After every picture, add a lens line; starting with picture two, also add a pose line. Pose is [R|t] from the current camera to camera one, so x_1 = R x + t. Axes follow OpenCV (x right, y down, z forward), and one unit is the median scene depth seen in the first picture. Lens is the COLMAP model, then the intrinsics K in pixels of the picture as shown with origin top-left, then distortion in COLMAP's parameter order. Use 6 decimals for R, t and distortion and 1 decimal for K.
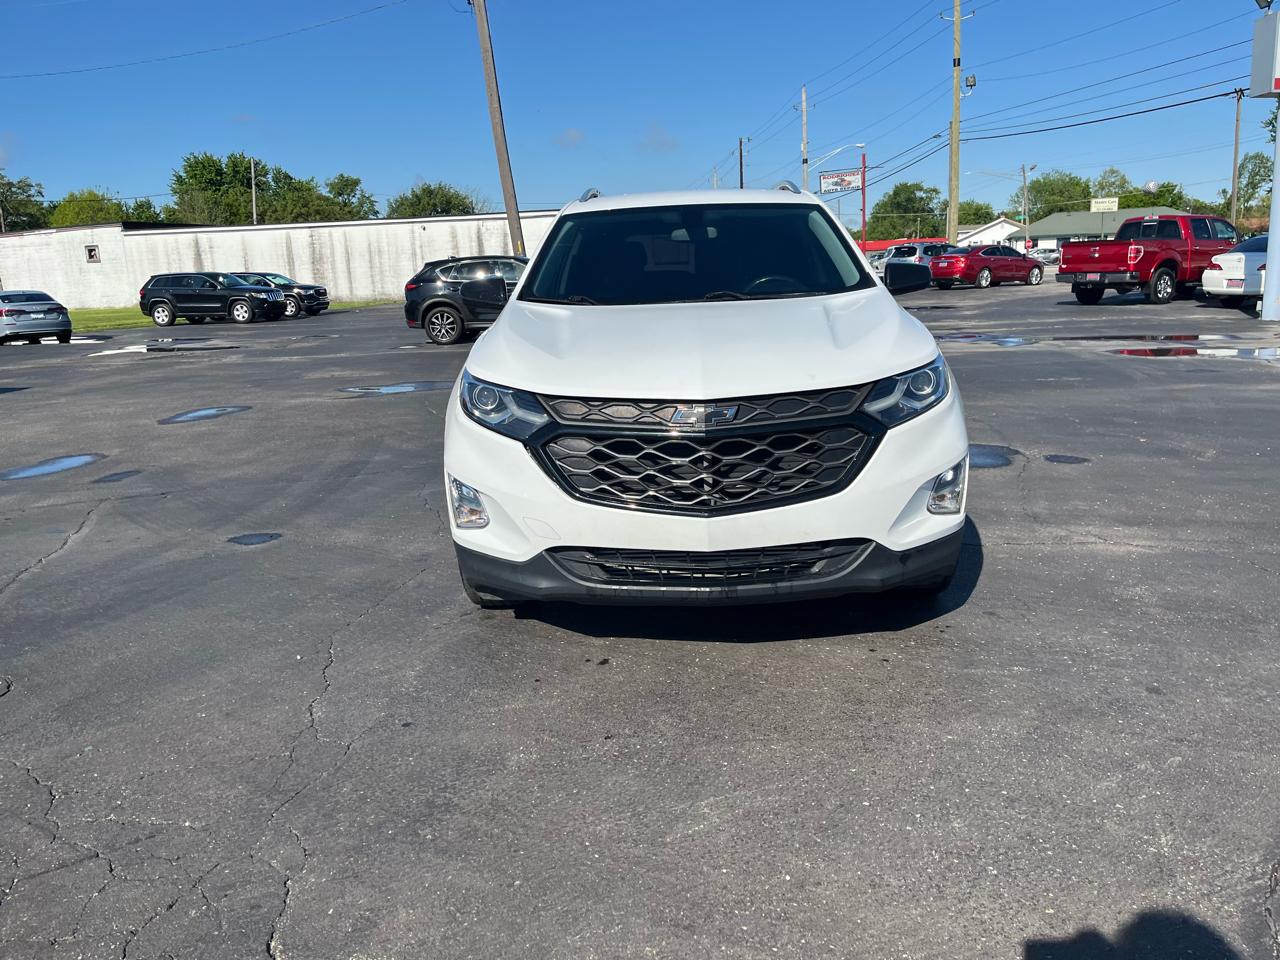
lens RADIAL K [[965.2, 0, 649.4], [0, 965.2, 472.0], [0, 0, 1]] dist [0.069162, -0.093187]
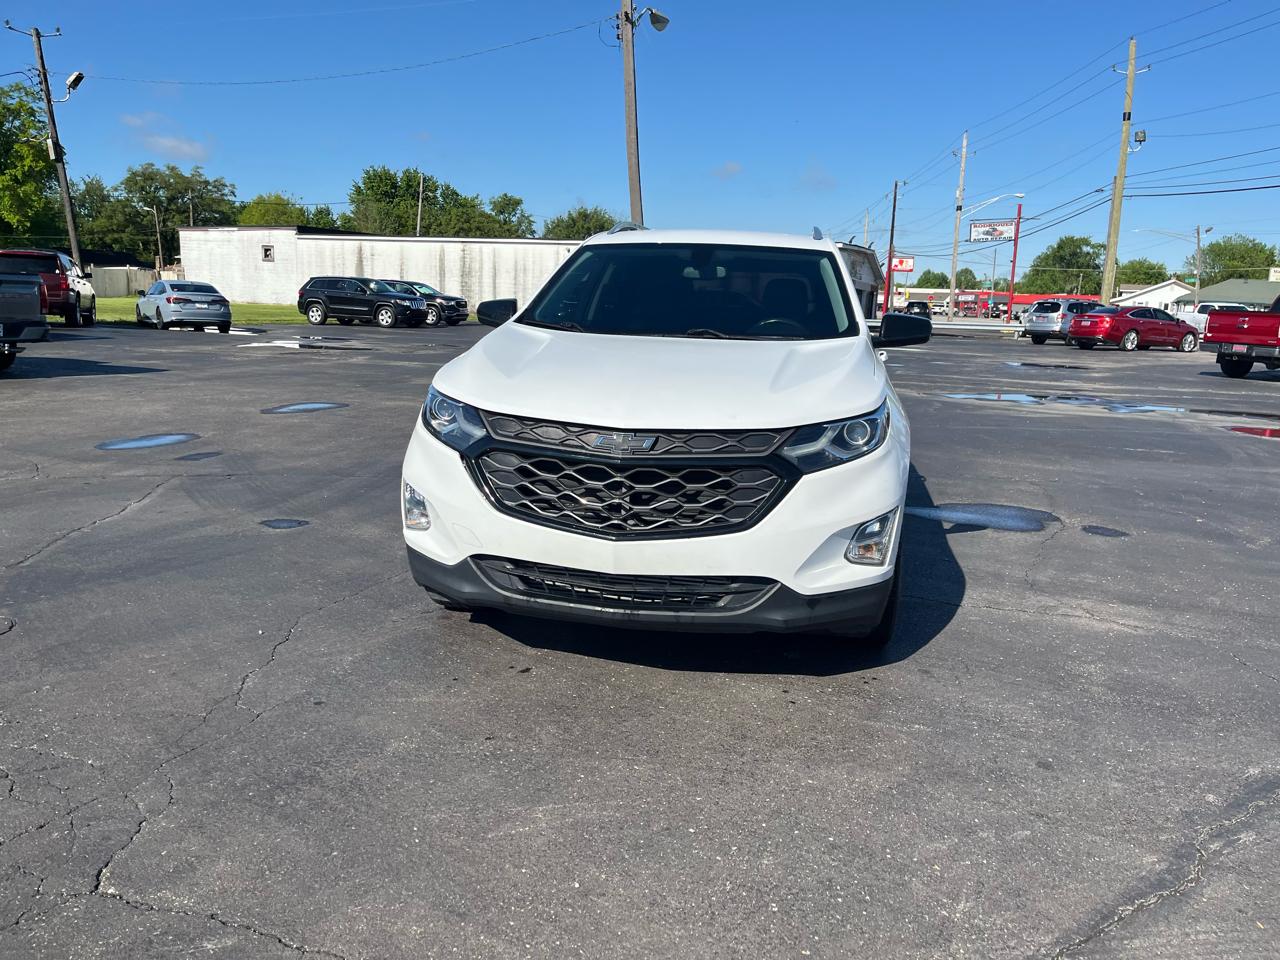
lens RADIAL K [[964.9, 0, 652.9], [0, 964.9, 475.0], [0, 0, 1]] dist [0.067095, -0.086289]
pose [[0.986881, 0.097664, -0.128562, 0.169964], [-0.101220, 0.994634, -0.021407, -0.004187], [0.125781, 0.034139, 0.991470, -0.022508]]
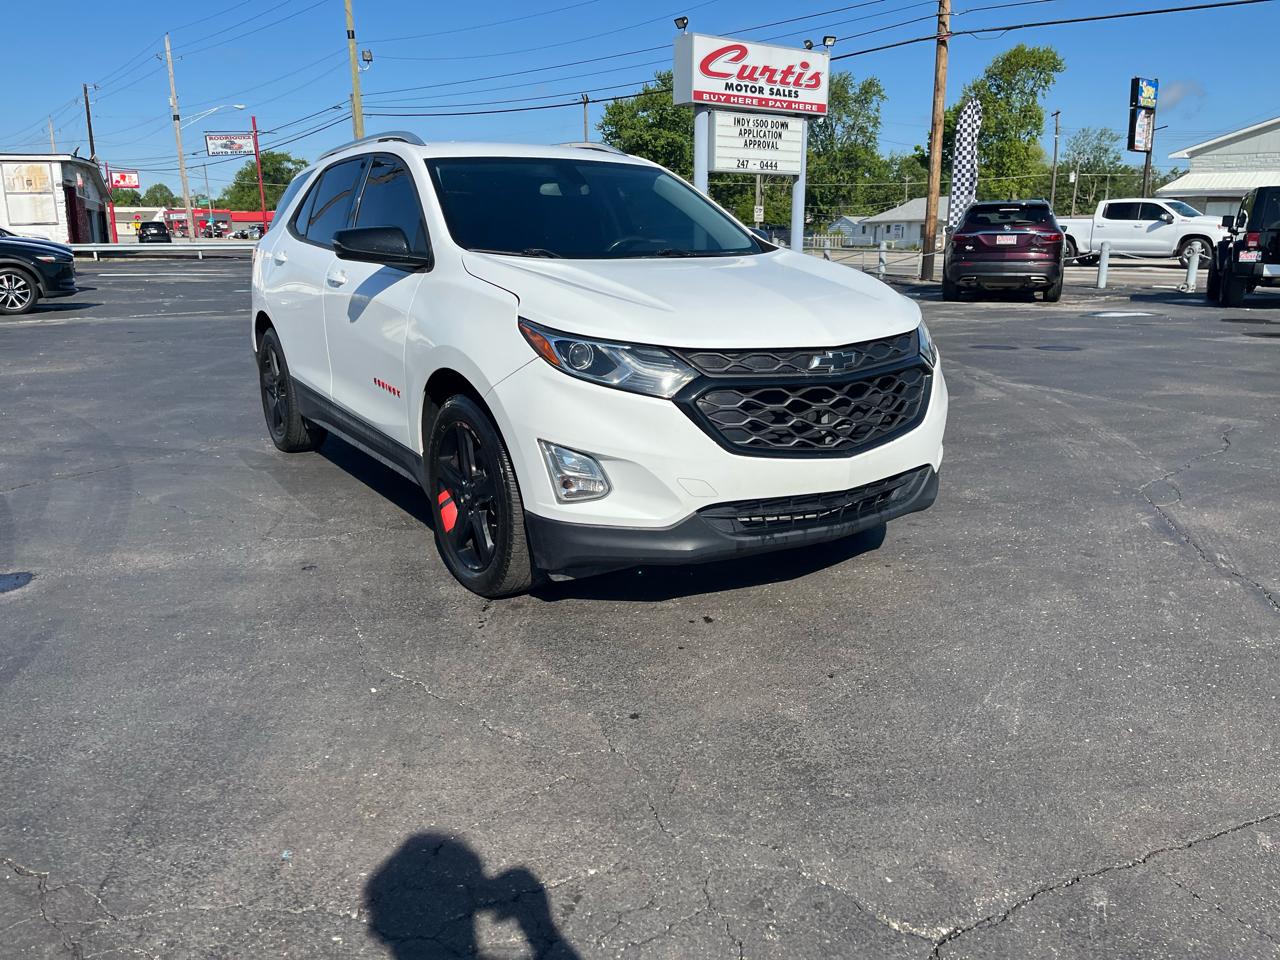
lens RADIAL K [[965.2, 0, 649.4], [0, 965.2, 472.0], [0, 0, 1]] dist [0.069162, -0.093187]
pose [[0.819343, -0.102843, 0.564004, -0.535993], [0.089548, 0.994661, 0.051283, -0.008310], [-0.566267, 0.008487, 0.824178, 0.182953]]
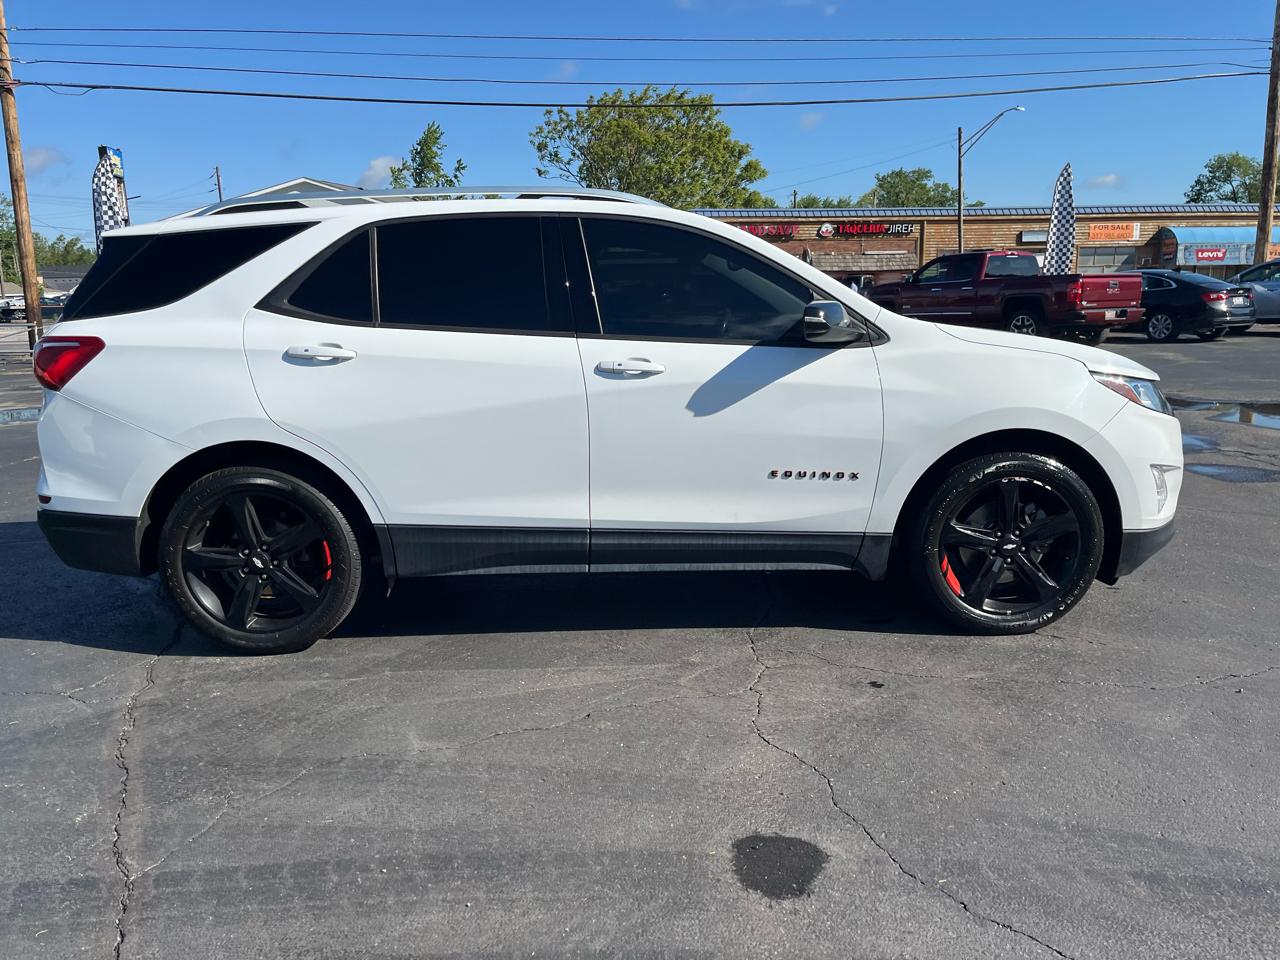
lens RADIAL K [[964.7, 0, 649.0], [0, 964.7, 478.6], [0, 0, 1]] dist [0.072230, -0.096327]
pose [[-0.054907, -0.153771, 0.986580, -1.078498], [0.222748, 0.961284, 0.162225, -0.249350], [-0.973329, 0.228666, -0.018529, 1.342475]]
